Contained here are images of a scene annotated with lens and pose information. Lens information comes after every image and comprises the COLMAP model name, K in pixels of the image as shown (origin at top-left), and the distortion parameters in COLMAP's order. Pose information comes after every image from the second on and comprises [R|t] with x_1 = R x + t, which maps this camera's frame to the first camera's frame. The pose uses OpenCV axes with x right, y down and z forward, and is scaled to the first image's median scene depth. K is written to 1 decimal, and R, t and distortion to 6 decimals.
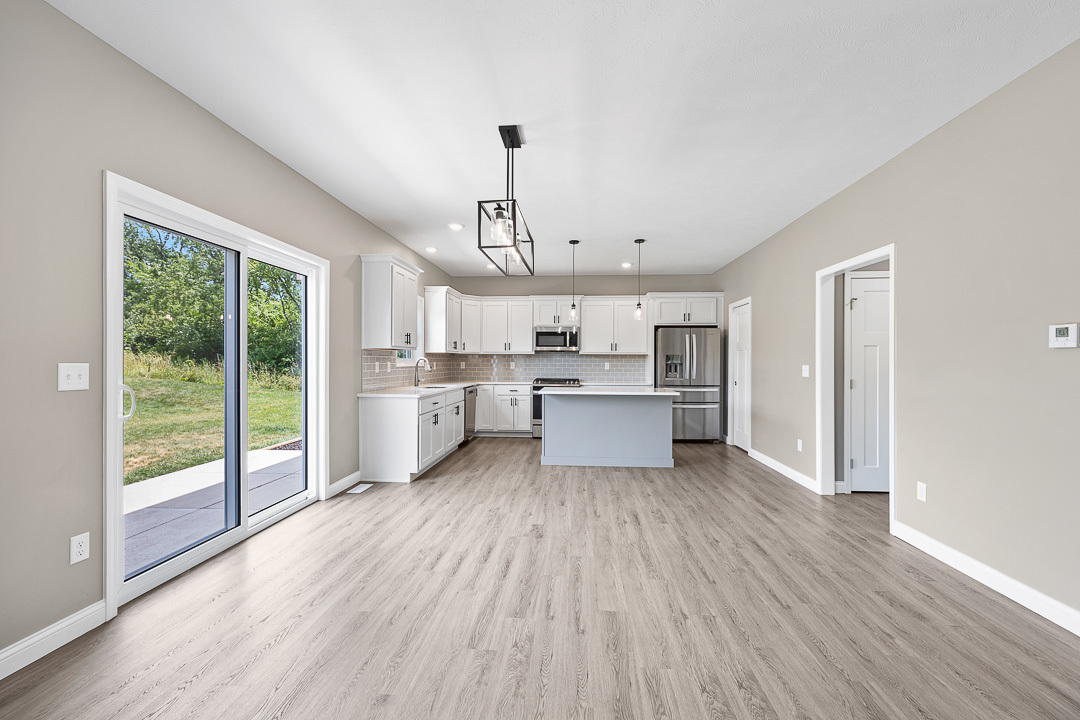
lens RADIAL K [[439.5, 0, 541.7], [0, 439.5, 361.0], [0, 0, 1]] dist [0.000512, 0.000099]
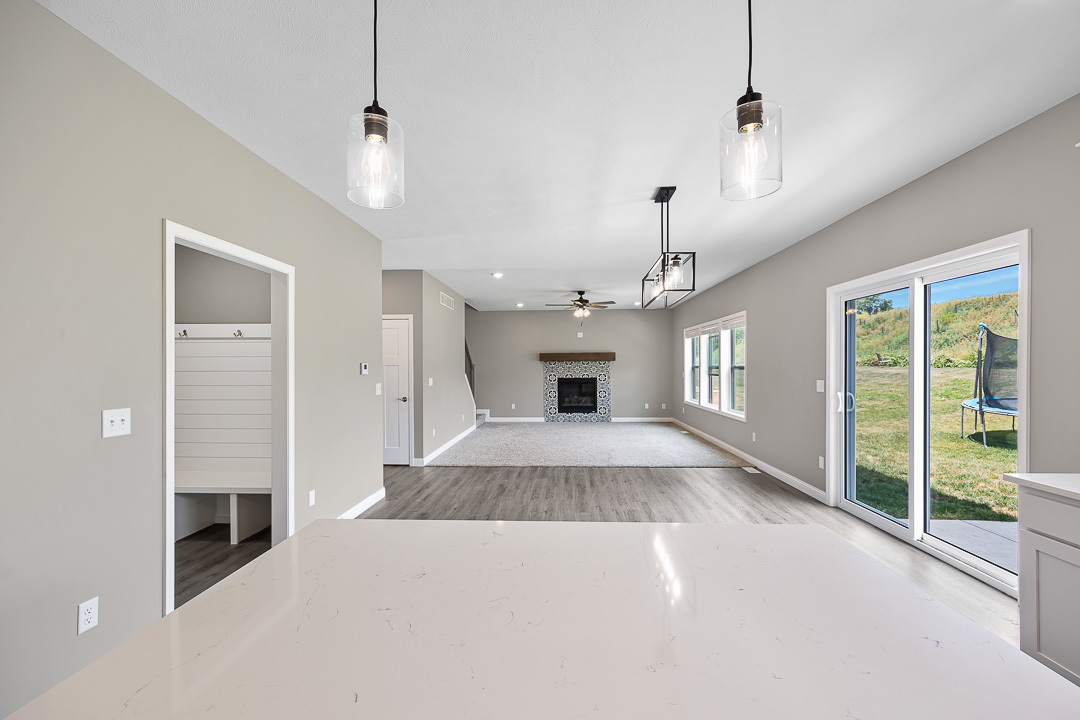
lens RADIAL K [[445.5, 0, 538.7], [0, 445.5, 365.0], [0, 0, 1]] dist [0.001534, 0.000189]
pose [[-0.999742, 0.002883, -0.022529, 0.159642], [0.002938, 0.999993, -0.002436, -0.025907], [0.022522, -0.002502, -0.999743, 1.185018]]
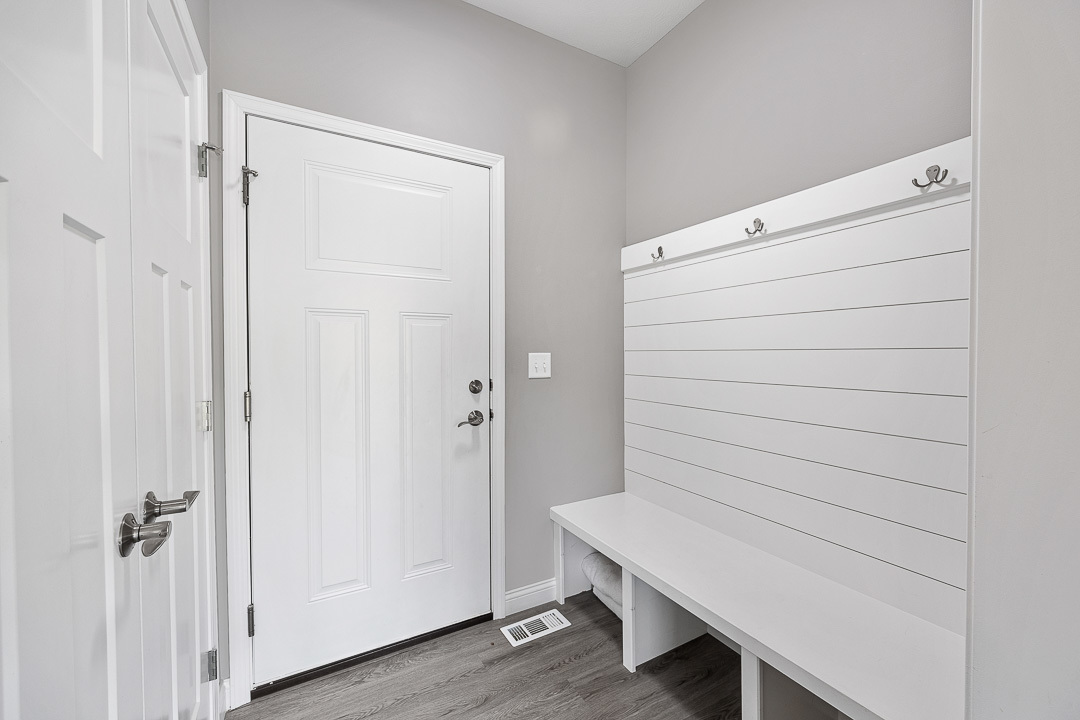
lens RADIAL K [[439.5, 0, 541.7], [0, 439.5, 361.0], [0, 0, 1]] dist [0.000512, 0.000099]
pose [[-0.552004, -0.014455, 0.833716, 0.463984], [0.004250, 0.999788, 0.020148, 0.004474], [-0.833831, 0.014665, -0.551825, 0.733427]]
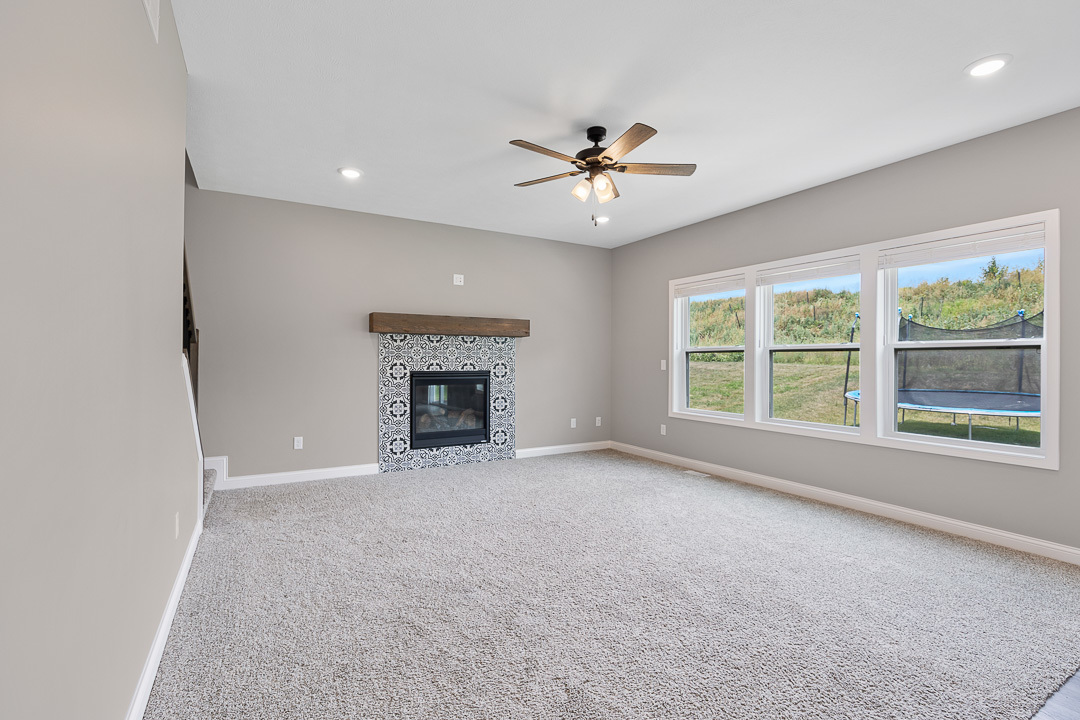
lens RADIAL K [[495.5, 0, 540.0], [0, 495.5, 360.0], [0, 0, 1]] dist [-0.014025, 0.000015]
pose [[-0.823783, -0.006632, -0.566866, 0.375790], [-0.006759, 0.999975, -0.001875, 0.004733], [0.566864, 0.002287, -0.823808, 0.154394]]
